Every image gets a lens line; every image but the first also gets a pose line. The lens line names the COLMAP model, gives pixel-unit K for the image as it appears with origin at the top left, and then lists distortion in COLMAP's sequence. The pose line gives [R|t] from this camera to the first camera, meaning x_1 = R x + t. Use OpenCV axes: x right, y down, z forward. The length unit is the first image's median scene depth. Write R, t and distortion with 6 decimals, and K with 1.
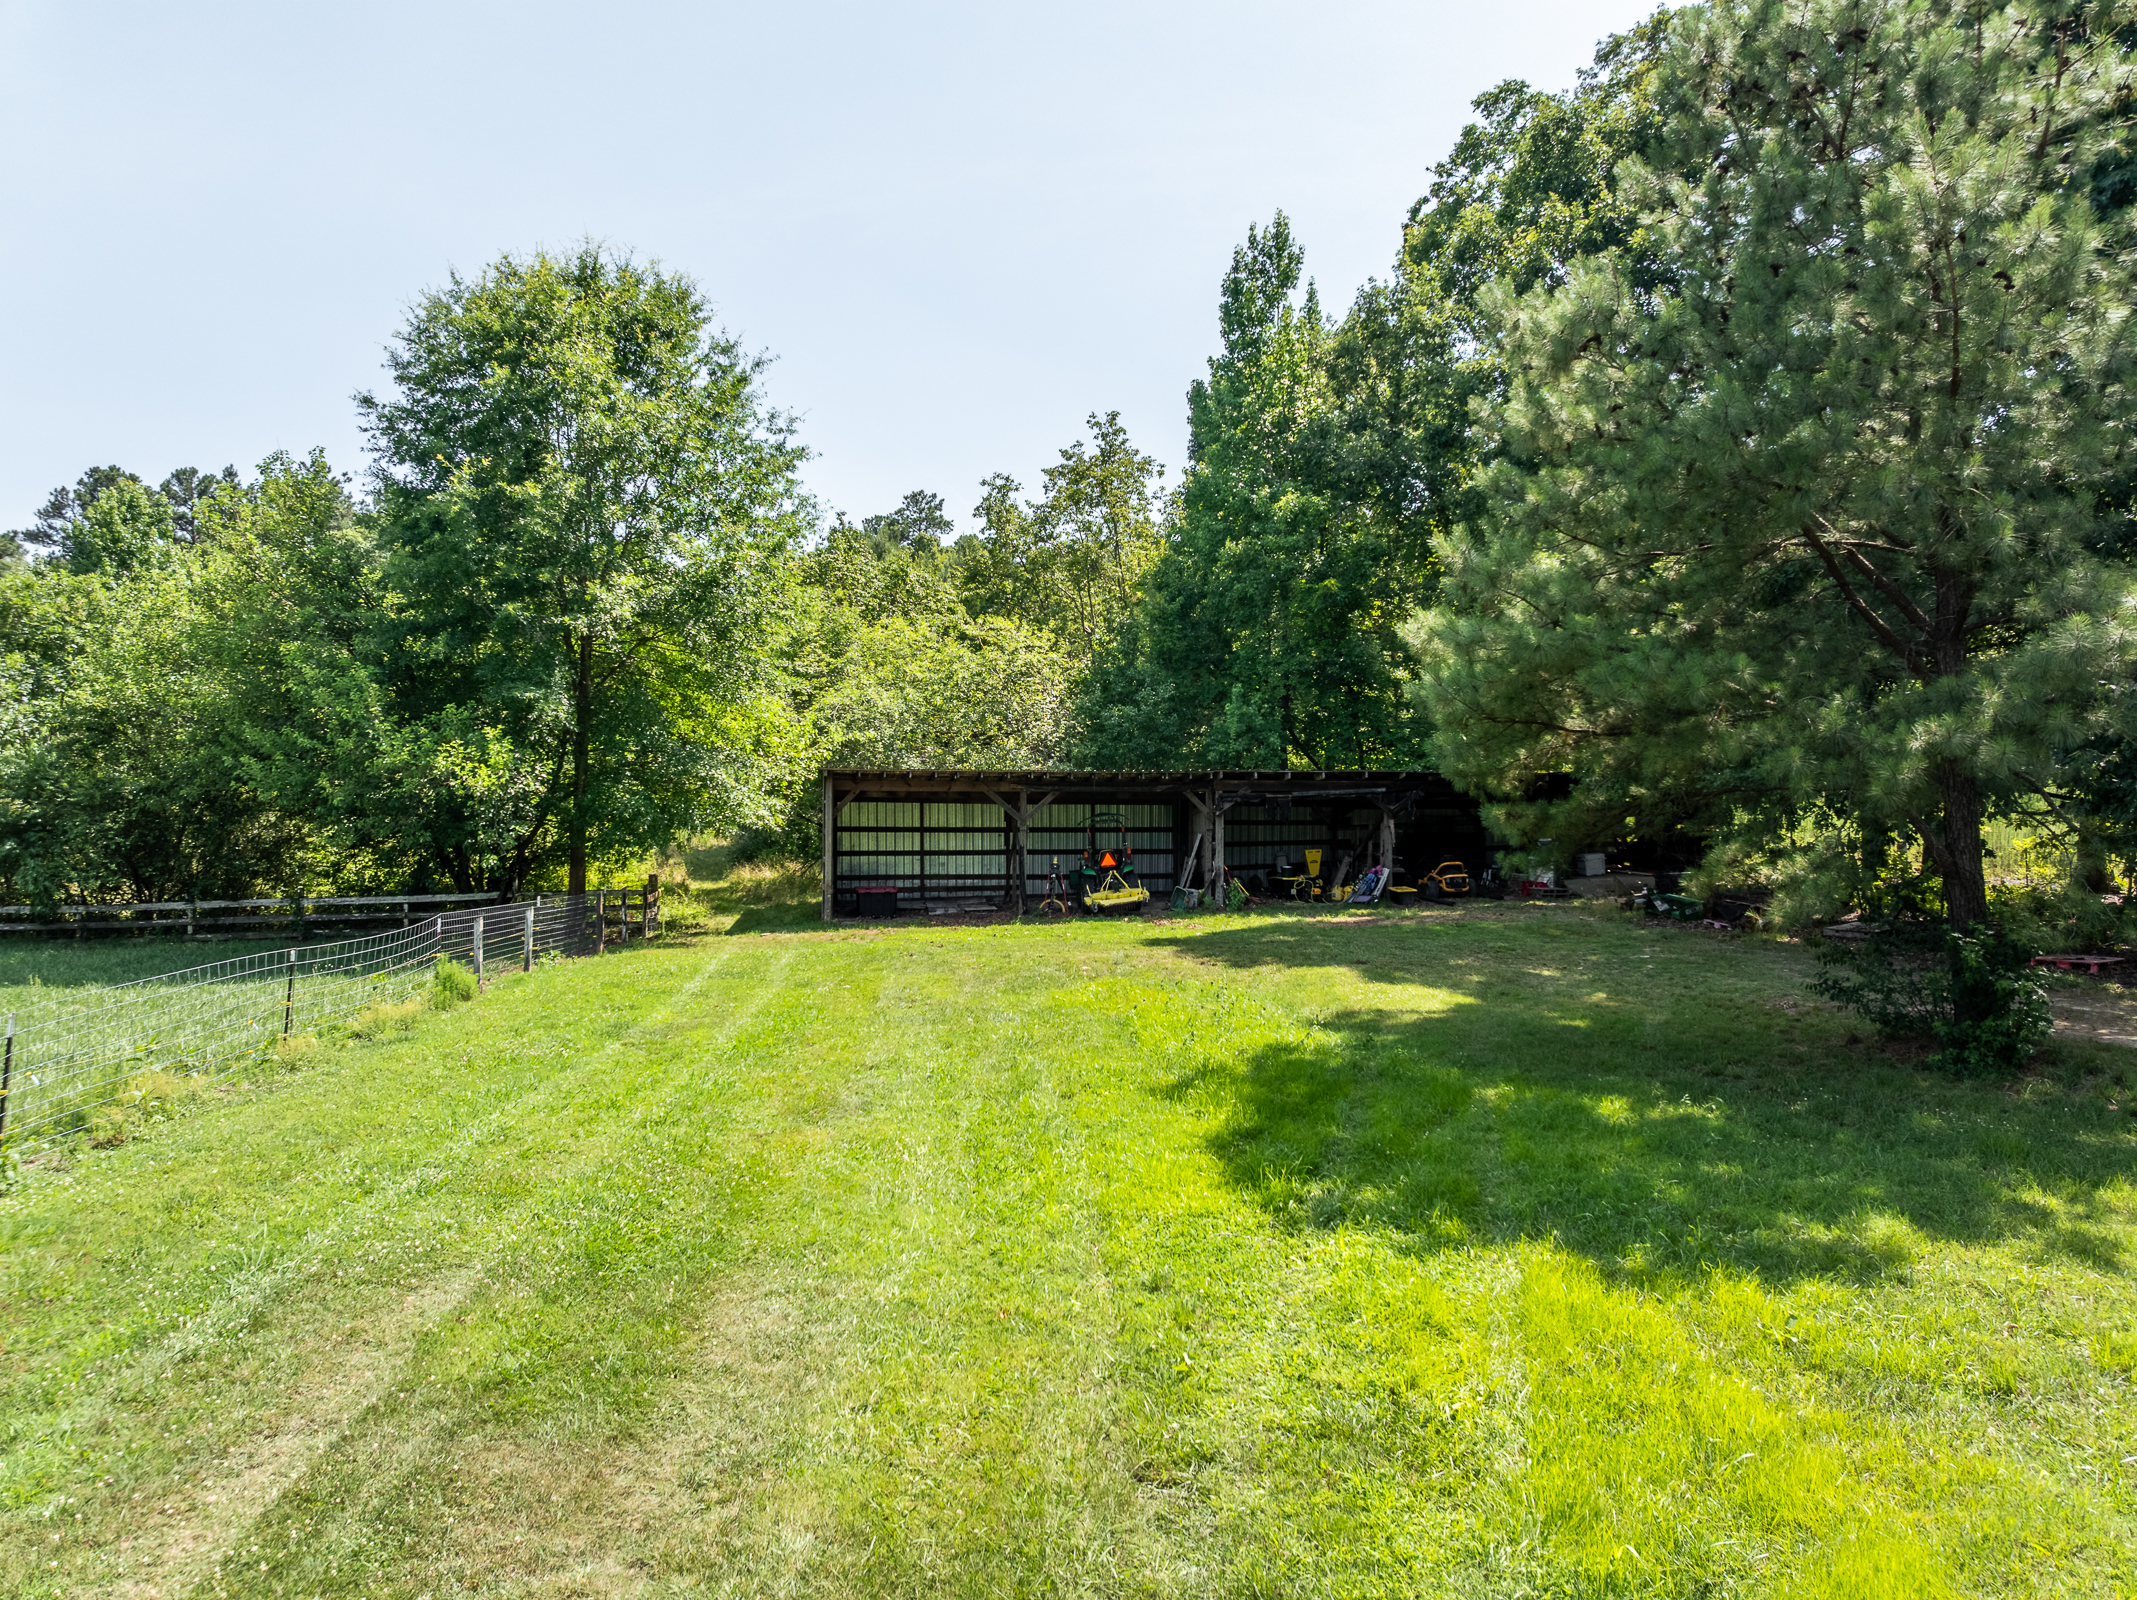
lens RADIAL K [[1502.6, 0, 1069.3], [0, 1502.6, 796.6], [0, 0, 1]] dist [-0.050832, 0.020501]
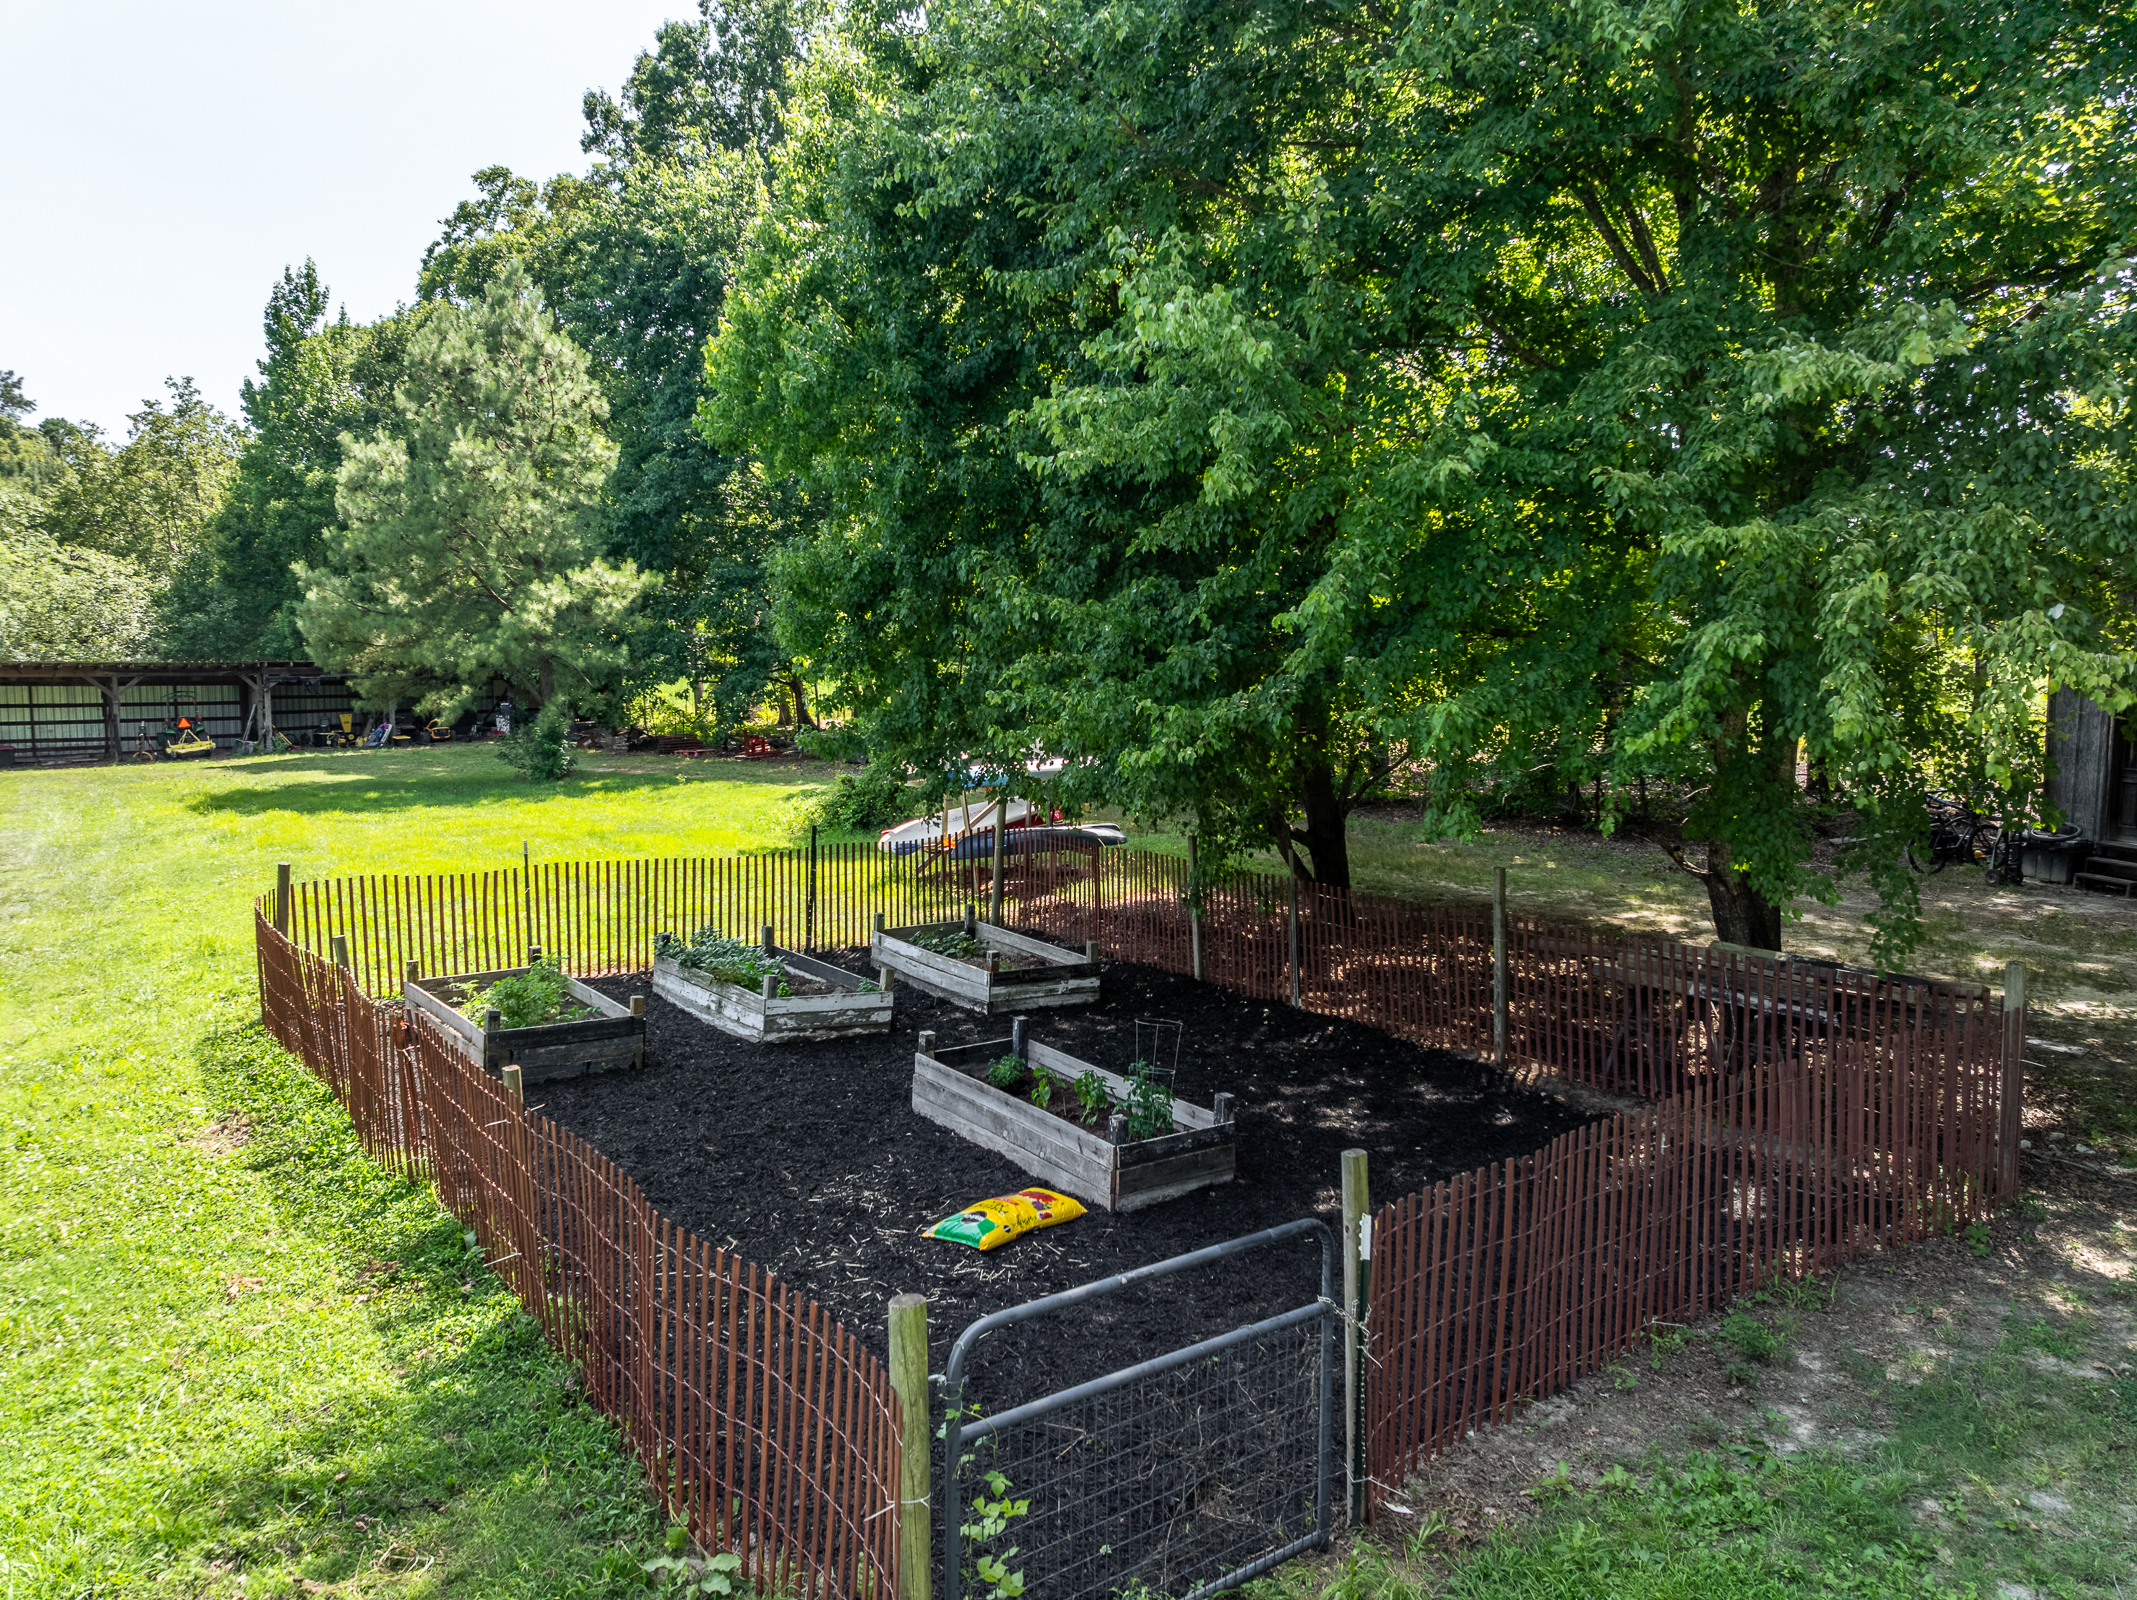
lens RADIAL K [[1502.6, 0, 1081.4], [0, 1502.6, 800.7], [0, 0, 1]] dist [-0.050832, 0.020501]
pose [[0.861118, -0.048134, 0.506121, 0.041573], [0.008443, 0.996725, 0.080427, 0.008301], [-0.508335, -0.064984, 0.858704, -0.622551]]
